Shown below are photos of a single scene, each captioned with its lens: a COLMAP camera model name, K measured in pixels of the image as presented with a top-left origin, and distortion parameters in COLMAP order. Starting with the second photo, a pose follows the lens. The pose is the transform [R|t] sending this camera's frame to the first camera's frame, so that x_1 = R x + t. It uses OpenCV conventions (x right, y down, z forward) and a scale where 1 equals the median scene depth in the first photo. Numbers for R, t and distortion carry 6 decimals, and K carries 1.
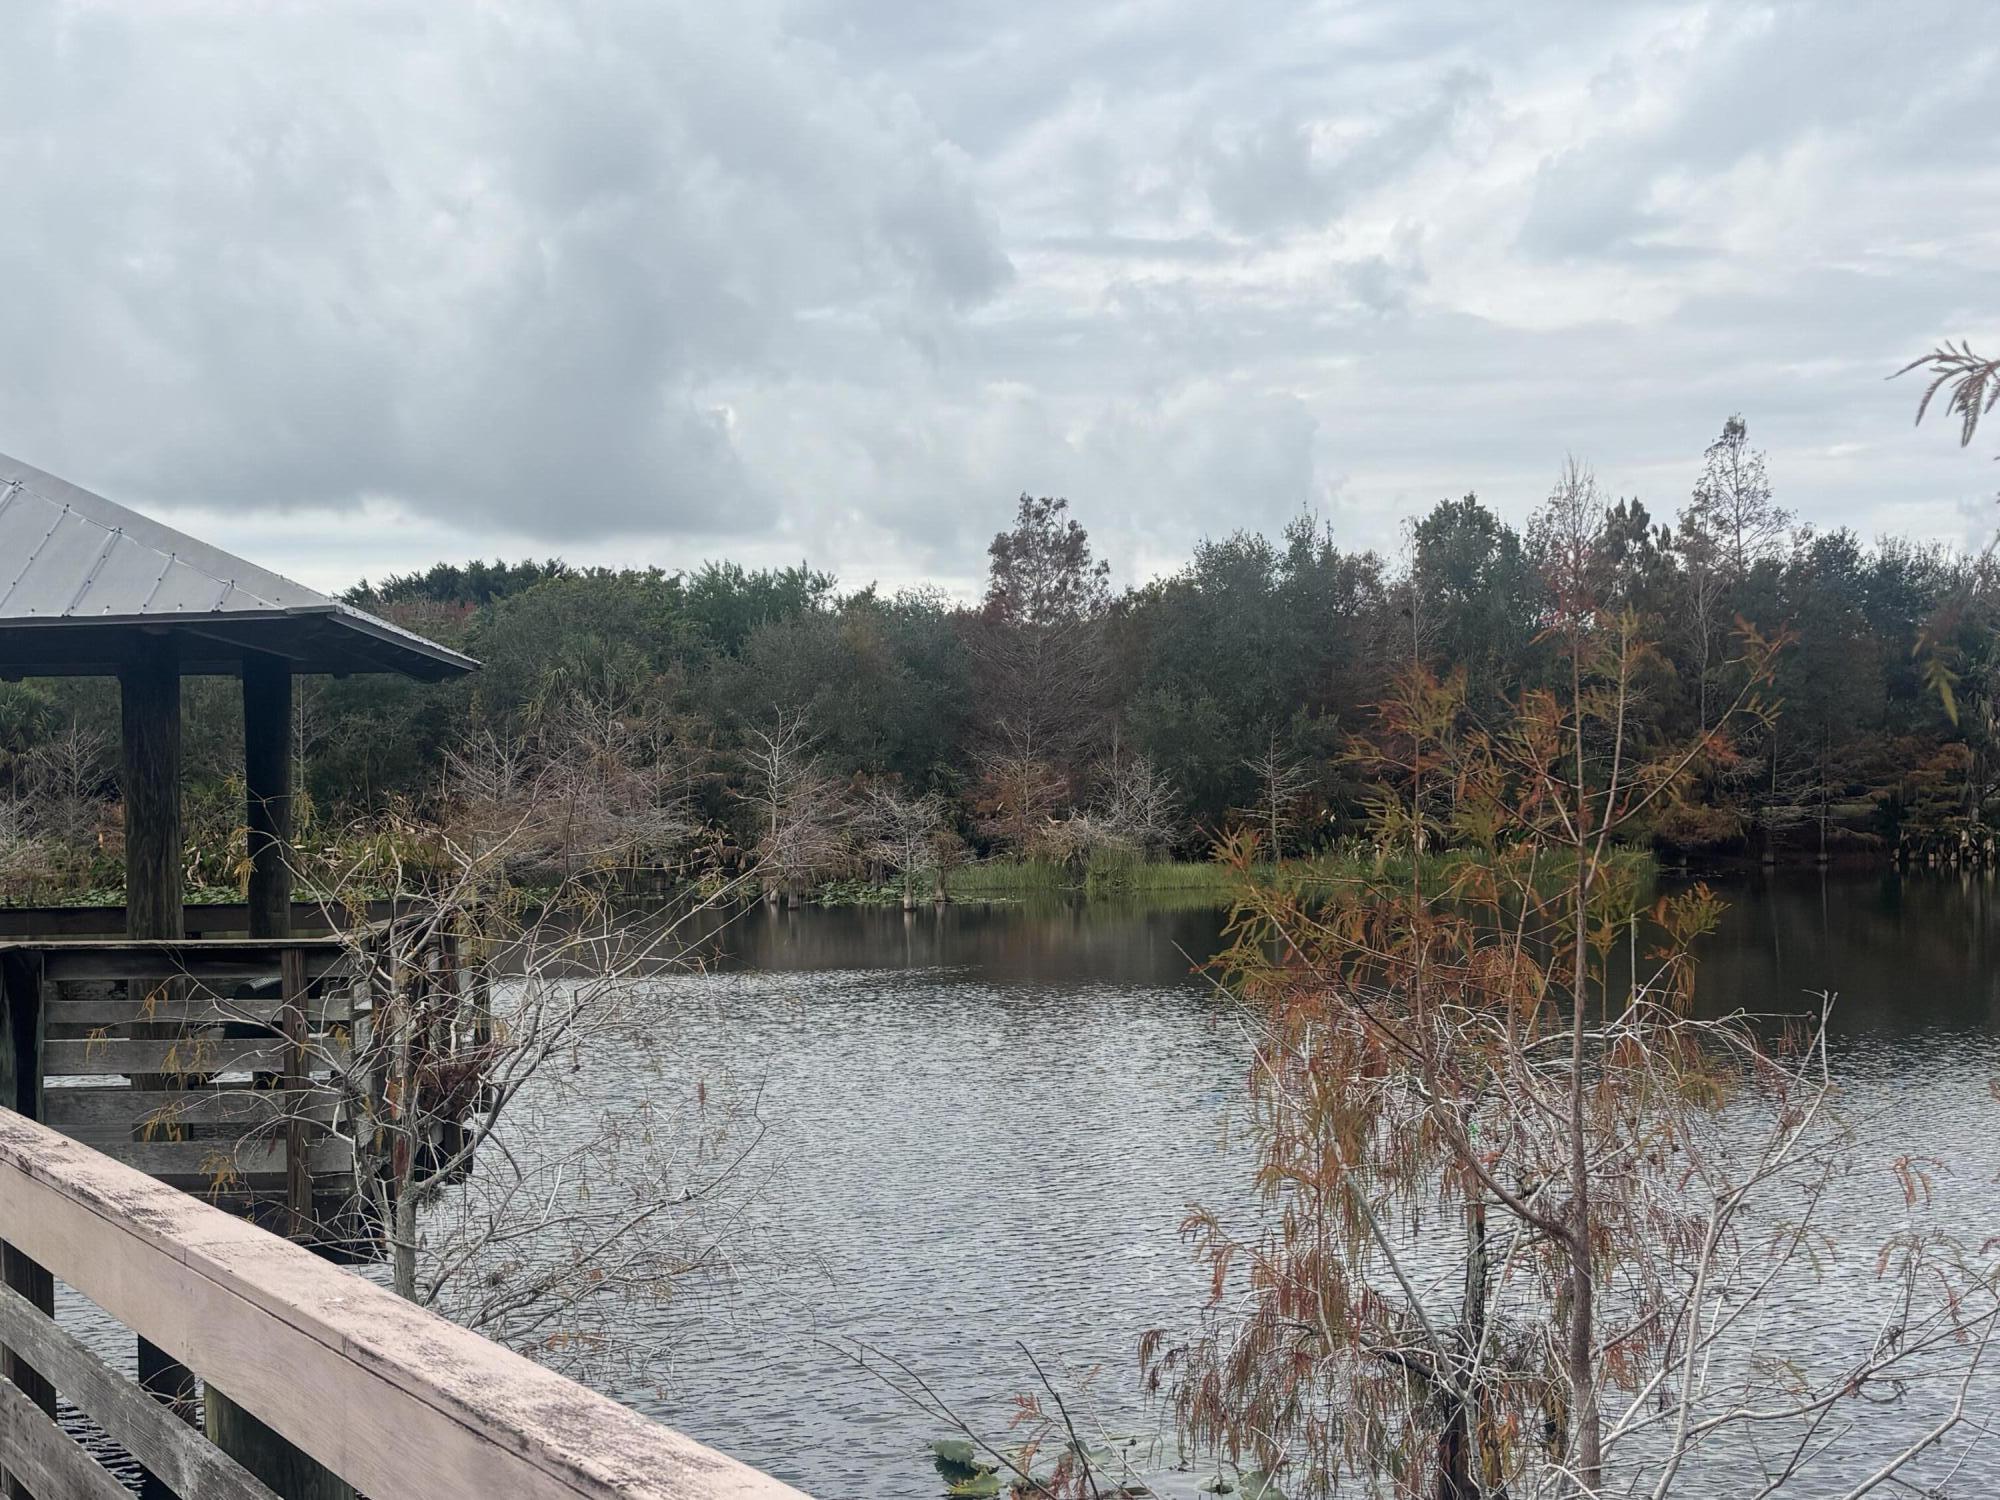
lens RADIAL K [[2670.2, 0, 1038.4], [0, 2670.2, 731.3], [0, 0, 1]] dist [0.020219, 0.000000]
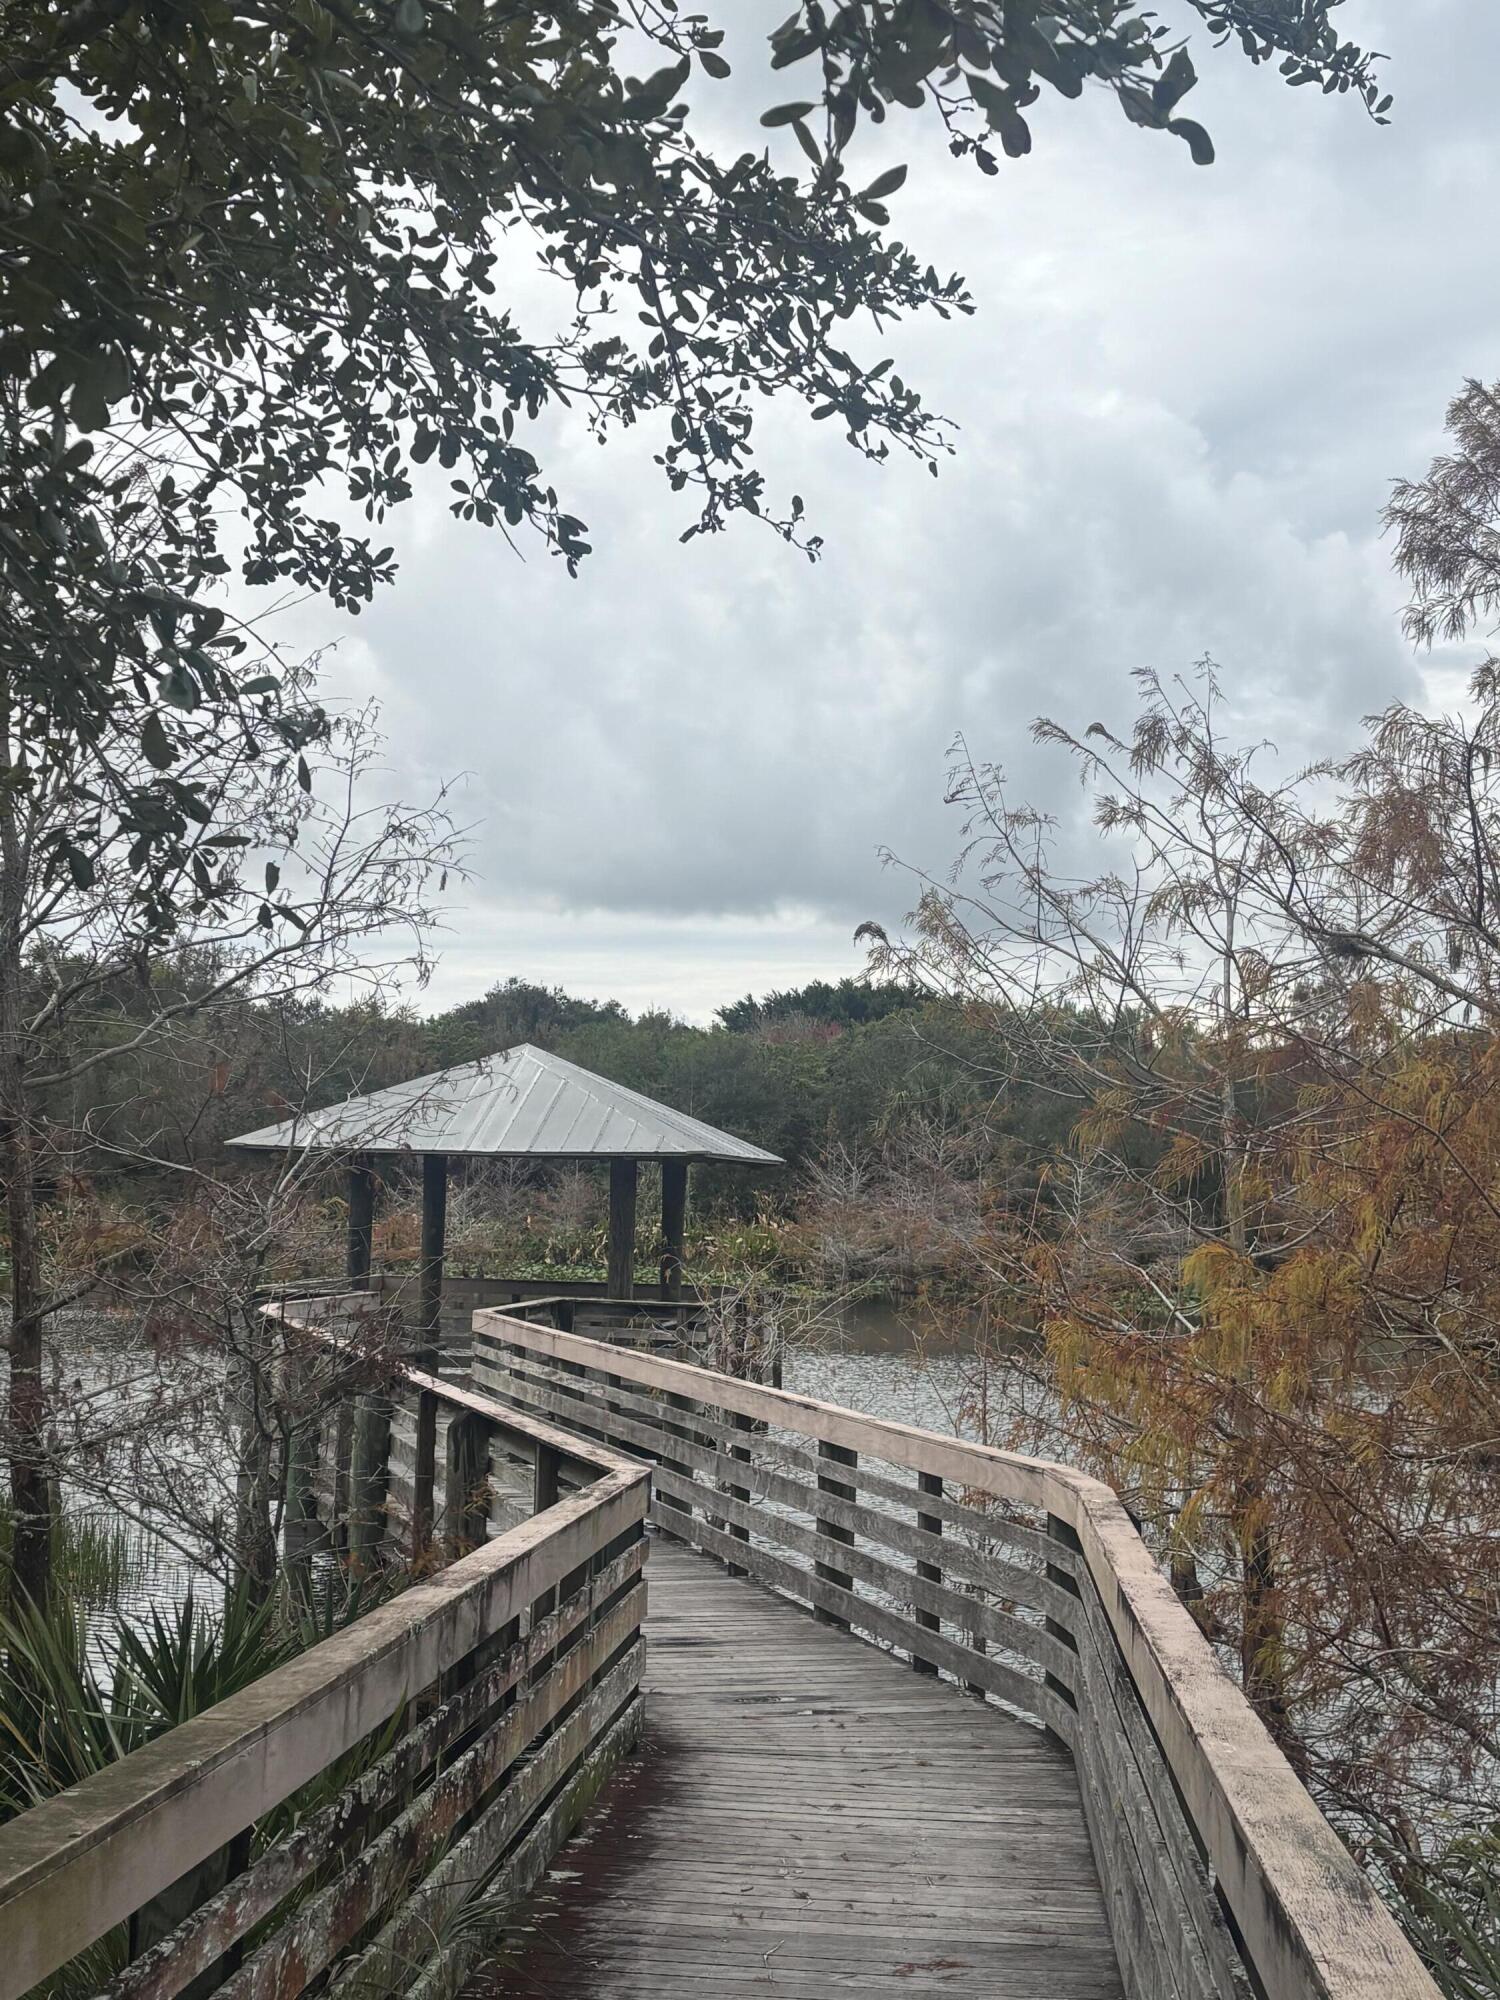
lens RADIAL K [[2704.5, 0, 755.5], [0, 2704.5, 984.0], [0, 0, 1]] dist [0.186853, 0.000000]
pose [[0.969468, 0.024947, -0.243944, 0.315016], [-0.037670, 0.998154, -0.047632, -0.078220], [0.242306, 0.055367, 0.968619, -1.145944]]
